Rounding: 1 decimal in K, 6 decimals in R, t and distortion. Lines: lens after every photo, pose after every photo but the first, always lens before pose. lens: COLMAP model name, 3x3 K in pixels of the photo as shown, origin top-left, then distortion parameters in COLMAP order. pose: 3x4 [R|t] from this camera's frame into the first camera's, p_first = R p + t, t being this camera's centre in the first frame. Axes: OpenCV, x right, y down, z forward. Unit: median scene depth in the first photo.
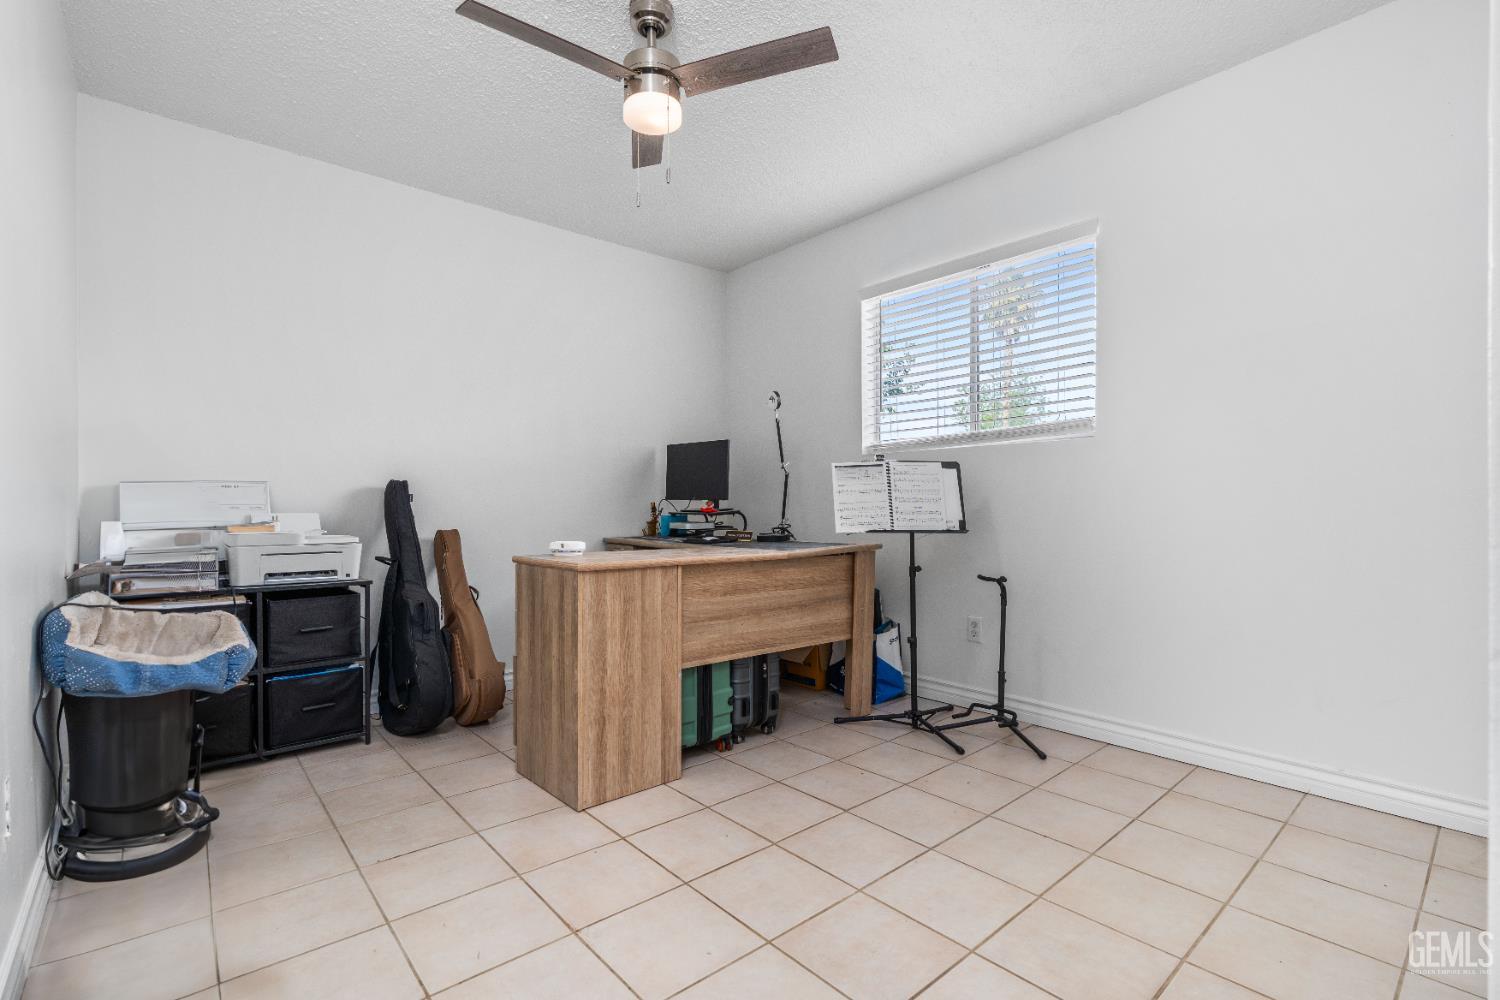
lens RADIAL K [[680.6, 0, 751.6], [0, 680.6, 508.5], [0, 0, 1]] dist [-0.007554, 0.001306]
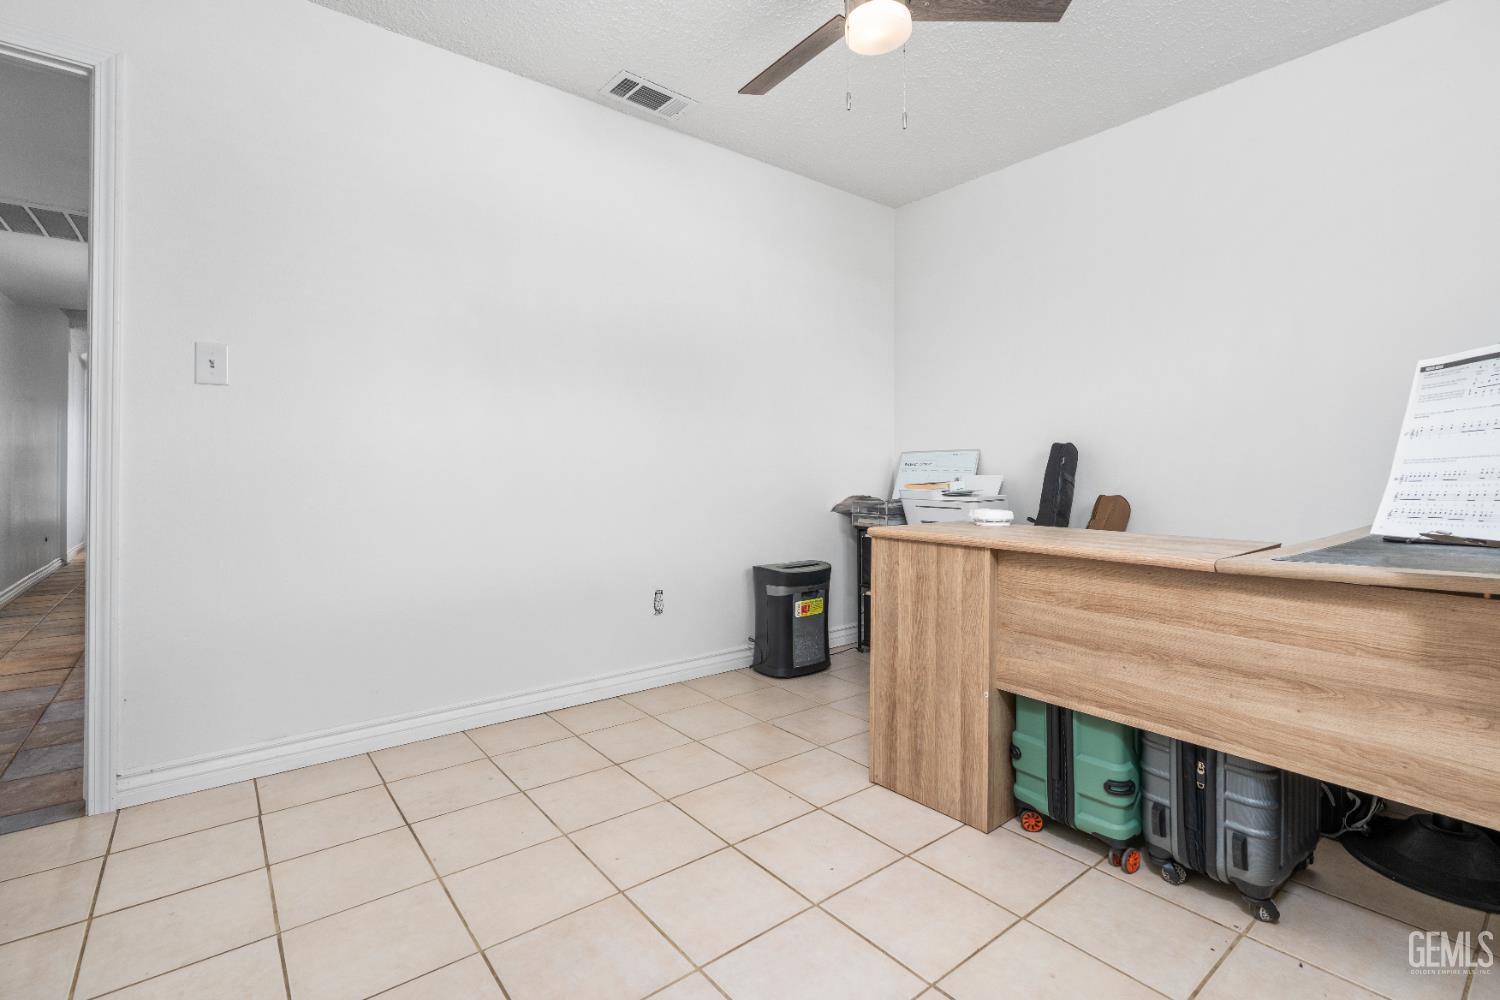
lens RADIAL K [[686.4, 0, 747.1], [0, 686.4, 483.9], [0, 0, 1]] dist [-0.005597, 0.001723]
pose [[-0.029122, 0.021402, -0.999347, 0.661091], [-0.005715, 0.999751, 0.021577, -0.000851], [0.999560, 0.006340, -0.028993, 0.772762]]
